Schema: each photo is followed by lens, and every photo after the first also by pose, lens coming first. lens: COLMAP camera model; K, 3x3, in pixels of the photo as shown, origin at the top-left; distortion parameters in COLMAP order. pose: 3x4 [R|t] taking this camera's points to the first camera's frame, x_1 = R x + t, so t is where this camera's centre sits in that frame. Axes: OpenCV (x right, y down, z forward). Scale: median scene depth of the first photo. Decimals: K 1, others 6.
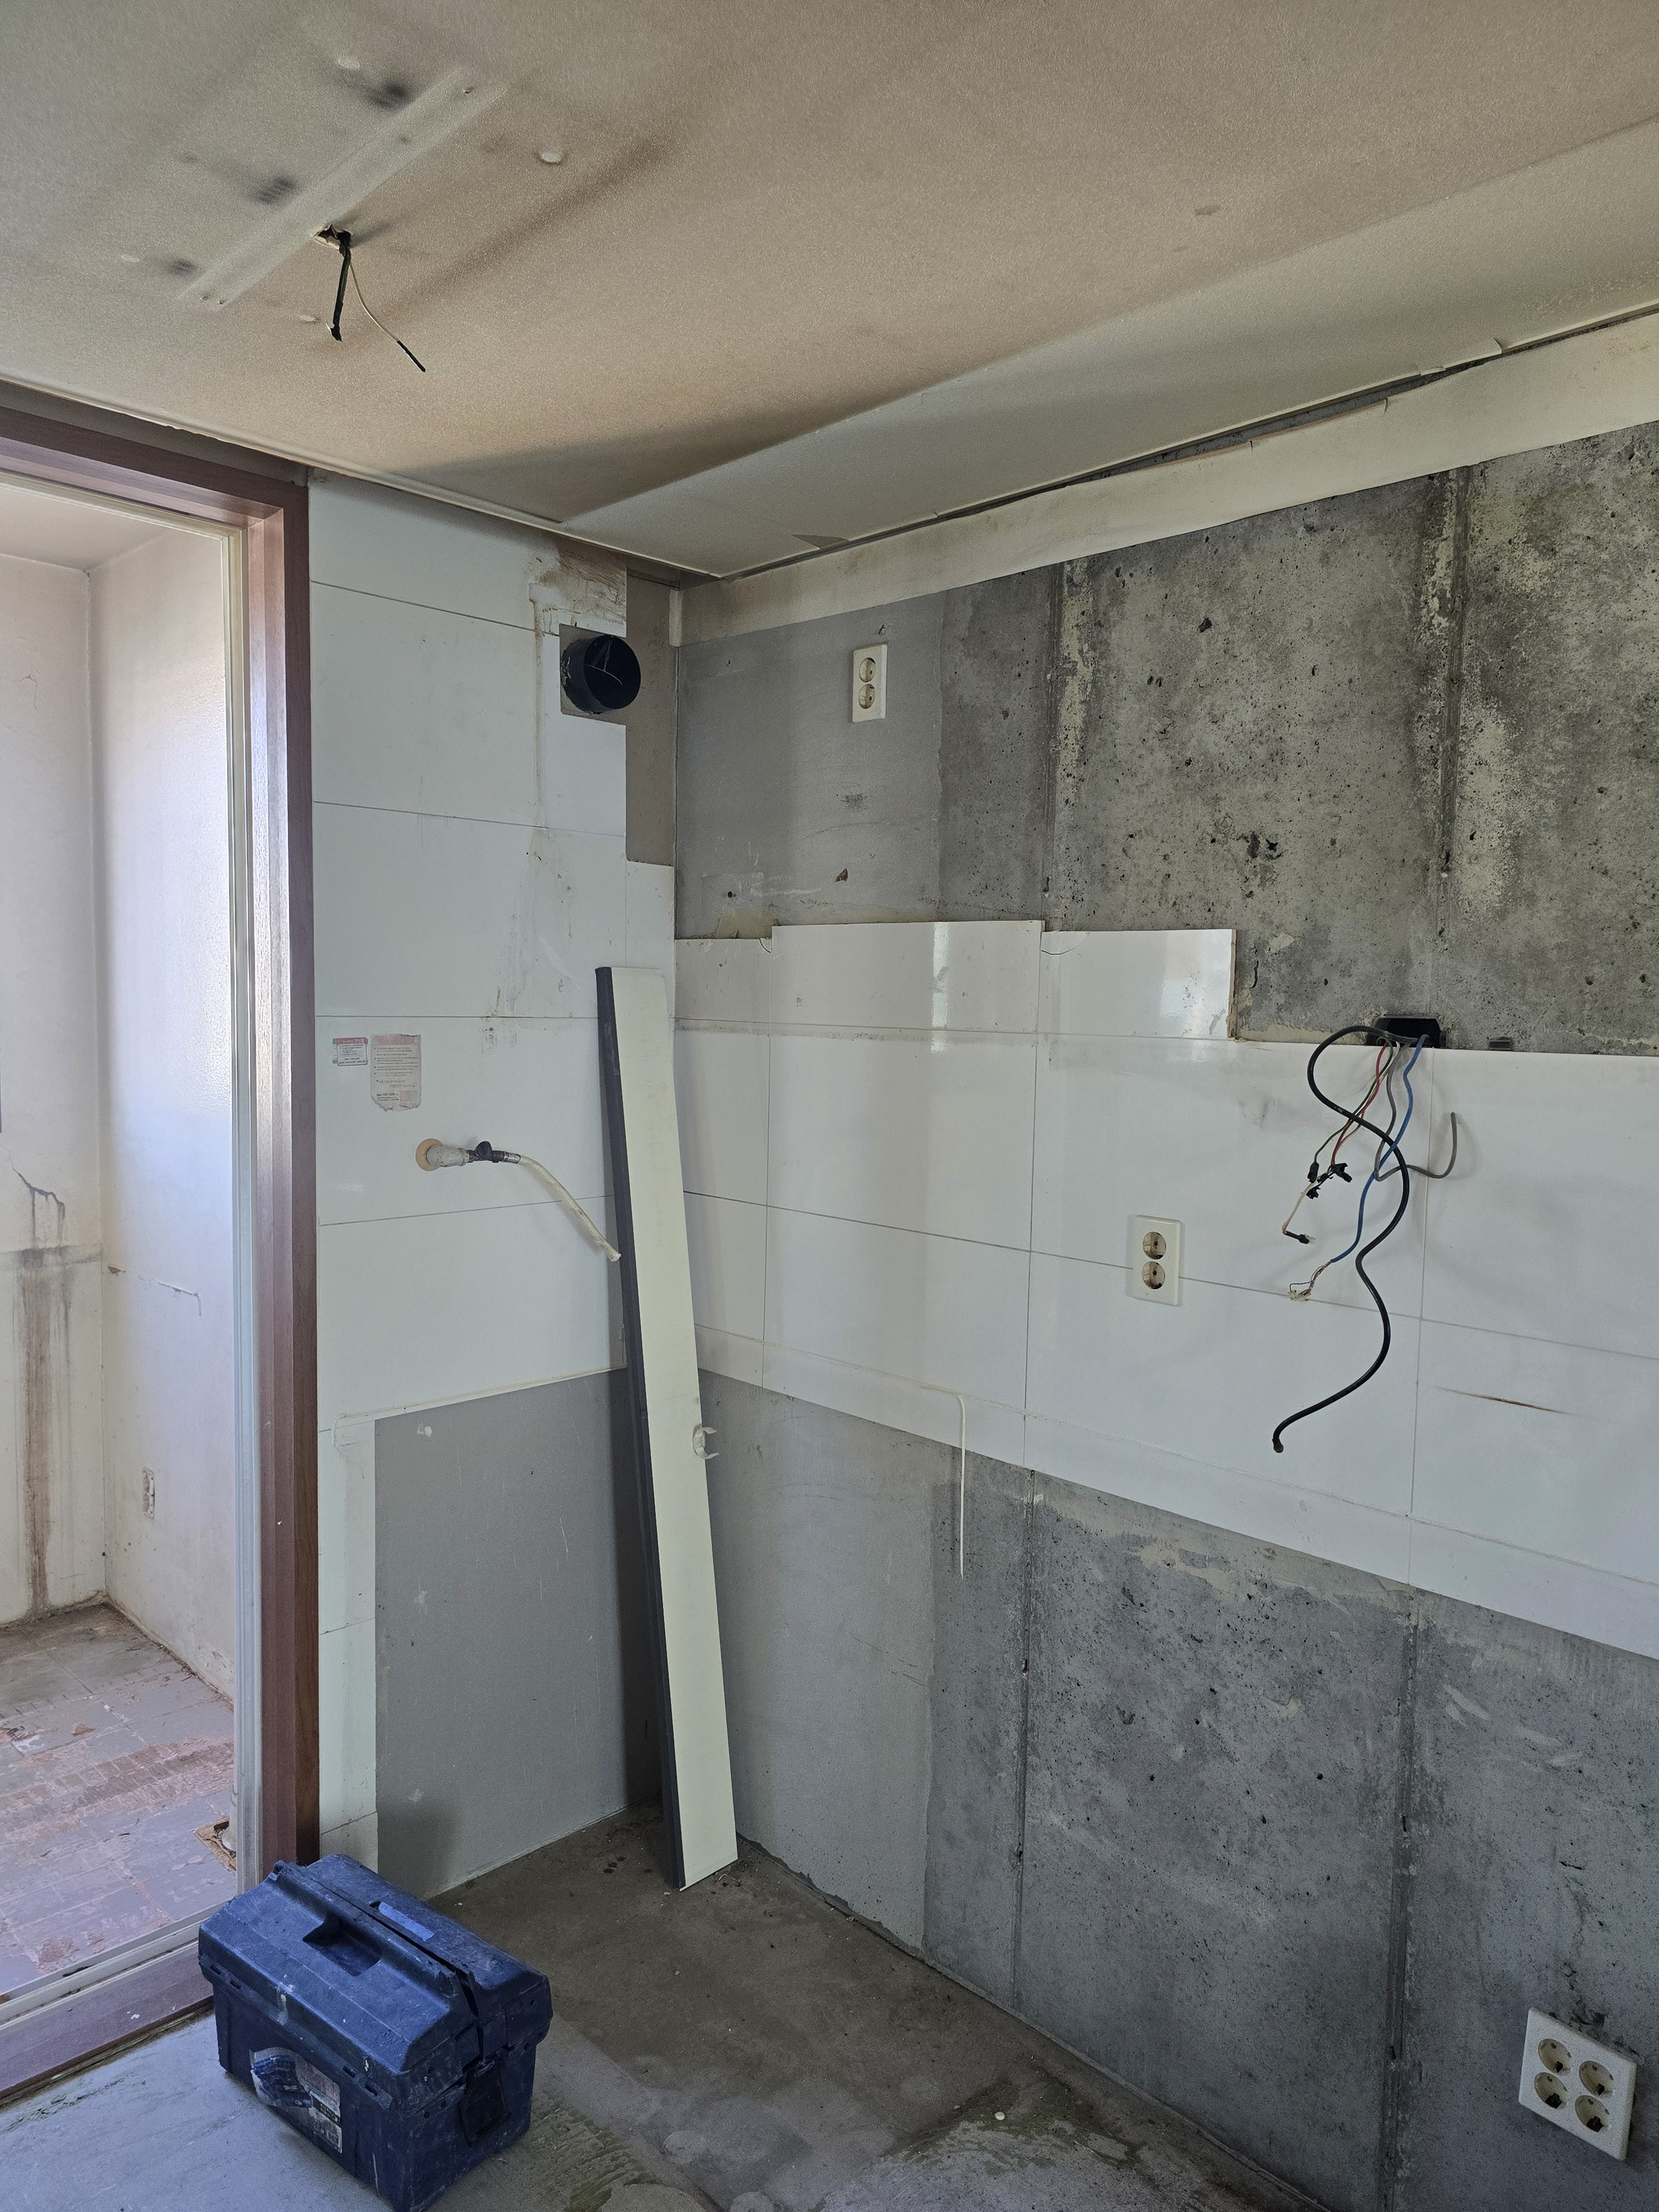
lens RADIAL K [[1497.0, 0, 834.2], [0, 1497.0, 1141.7], [0, 0, 1]] dist [0.052206, -0.047916]
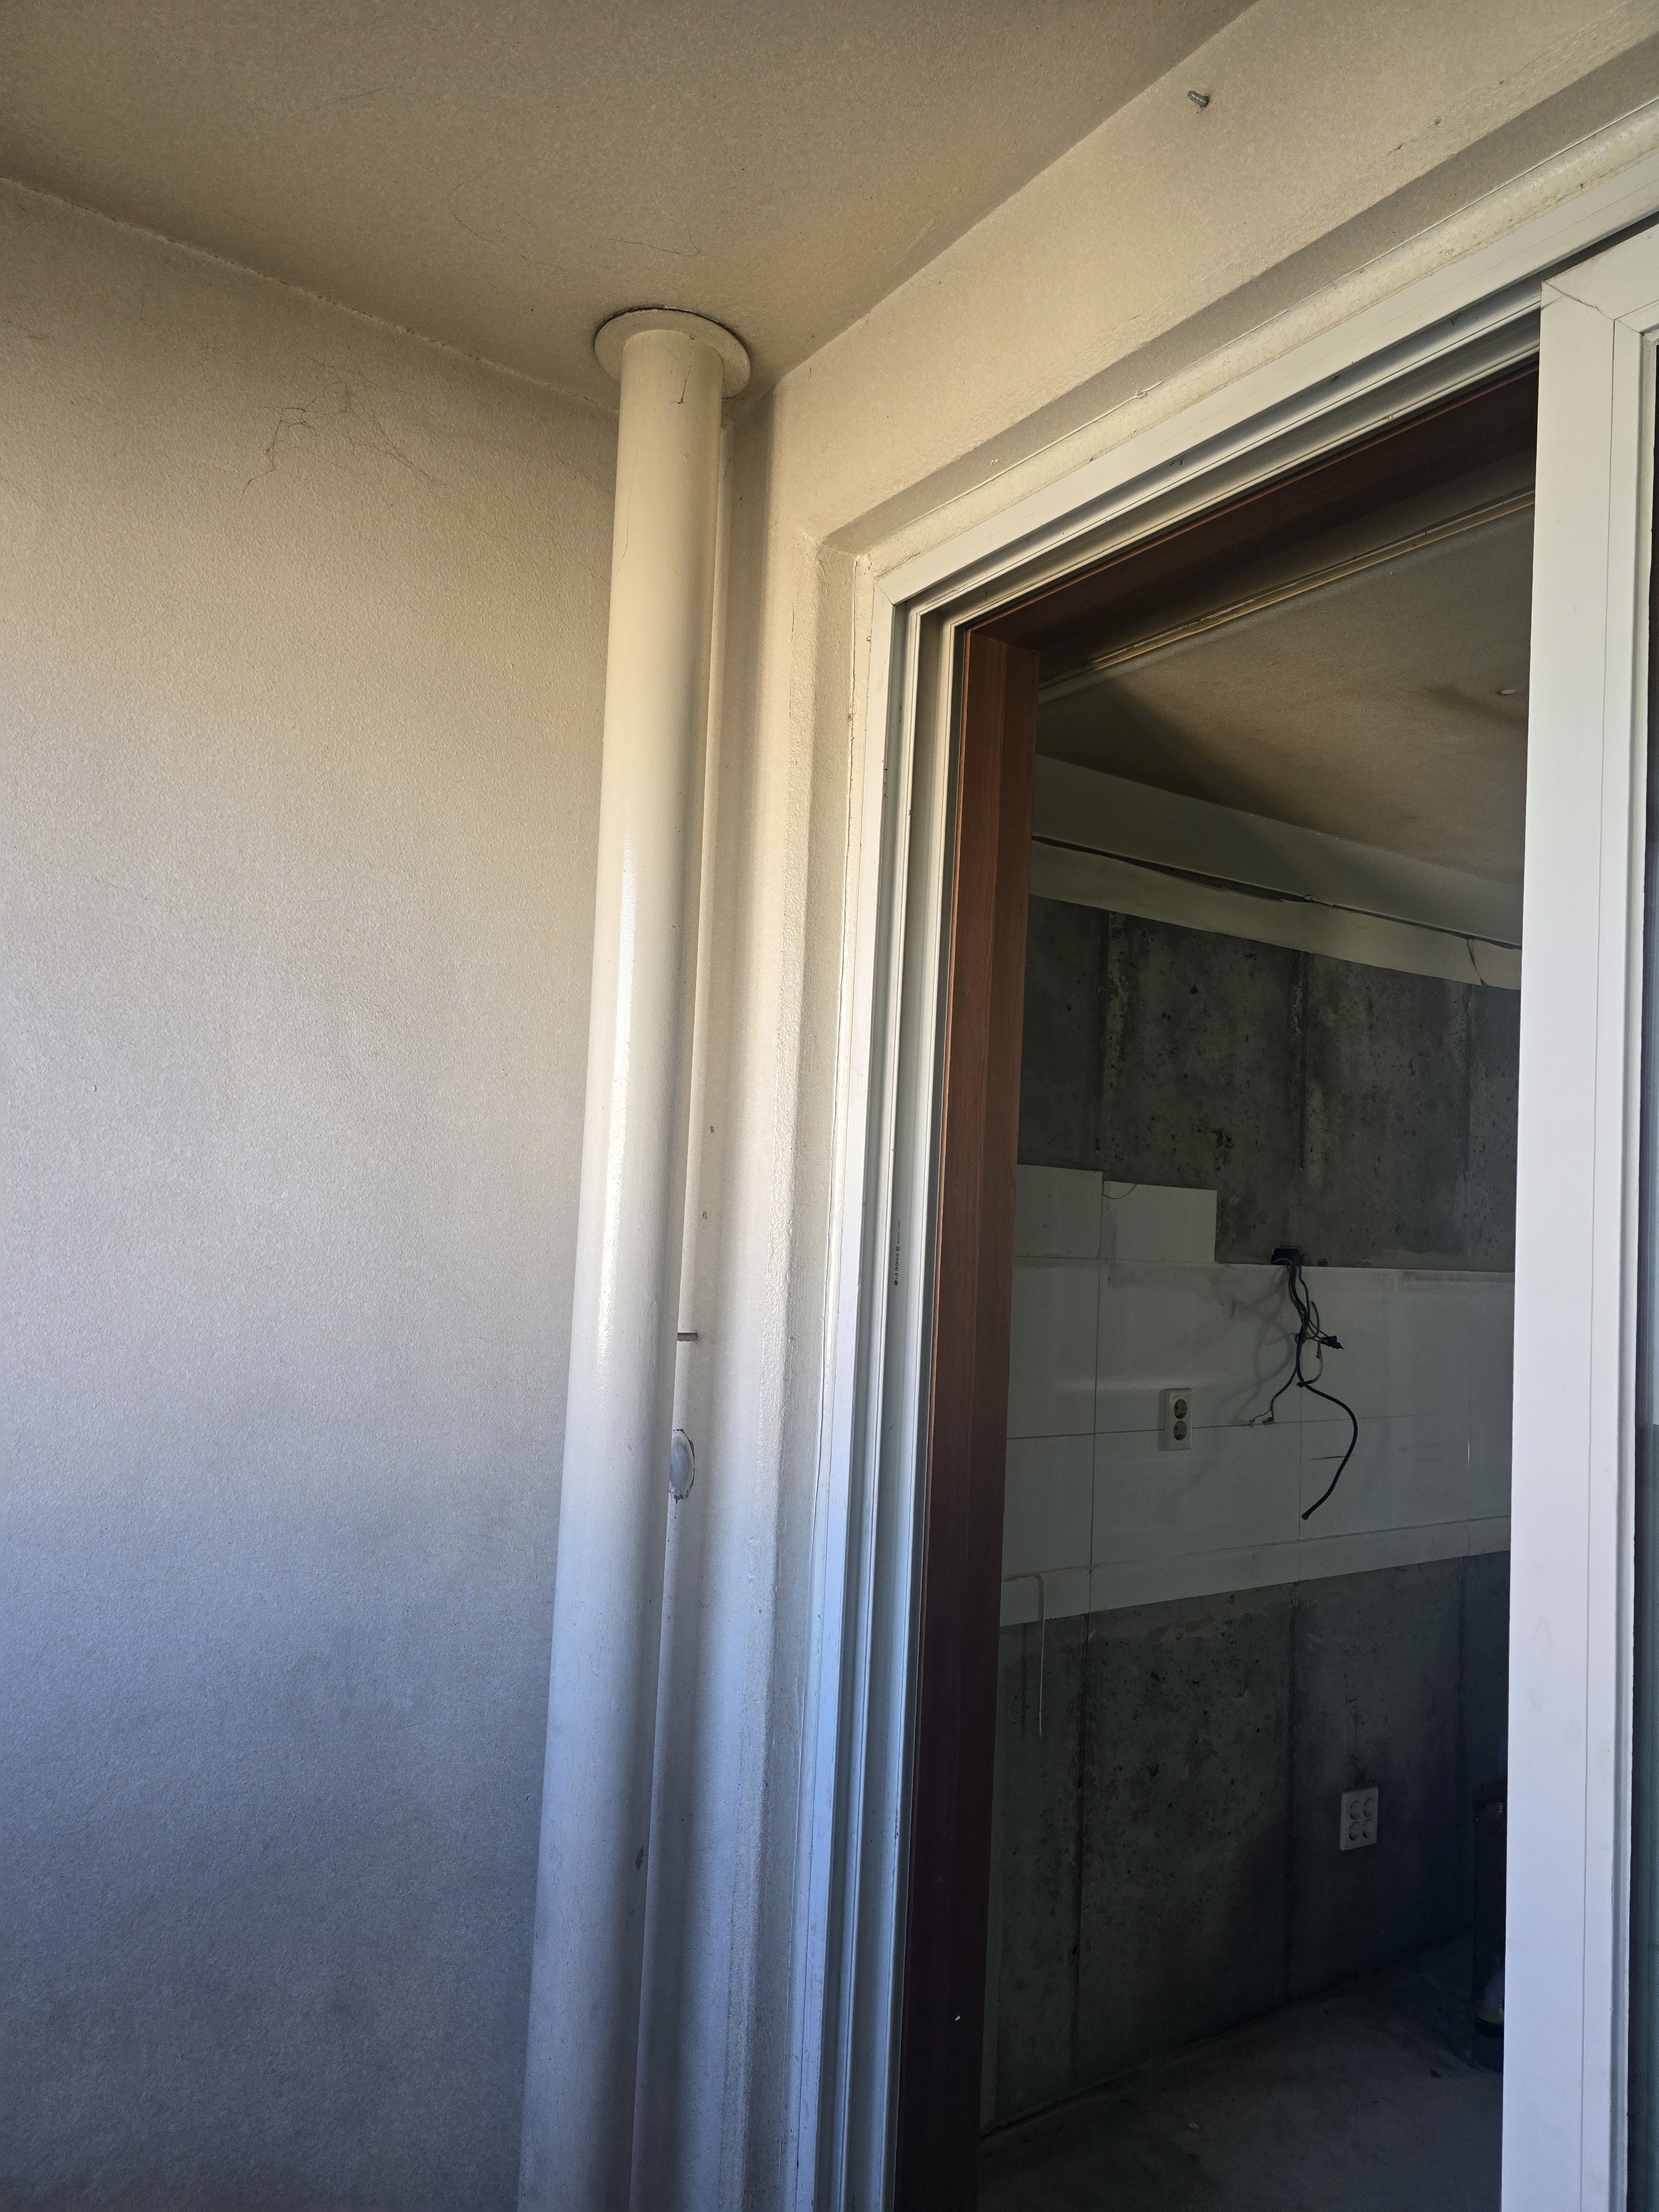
lens RADIAL K [[1497.0, 0, 840.4], [0, 1497.0, 1120.0], [0, 0, 1]] dist [0.052206, -0.047916]
pose [[0.168247, 0.041547, 0.984869, -1.262069], [0.045358, 0.997727, -0.049838, -0.148207], [-0.984701, 0.053057, 0.165980, 1.075793]]
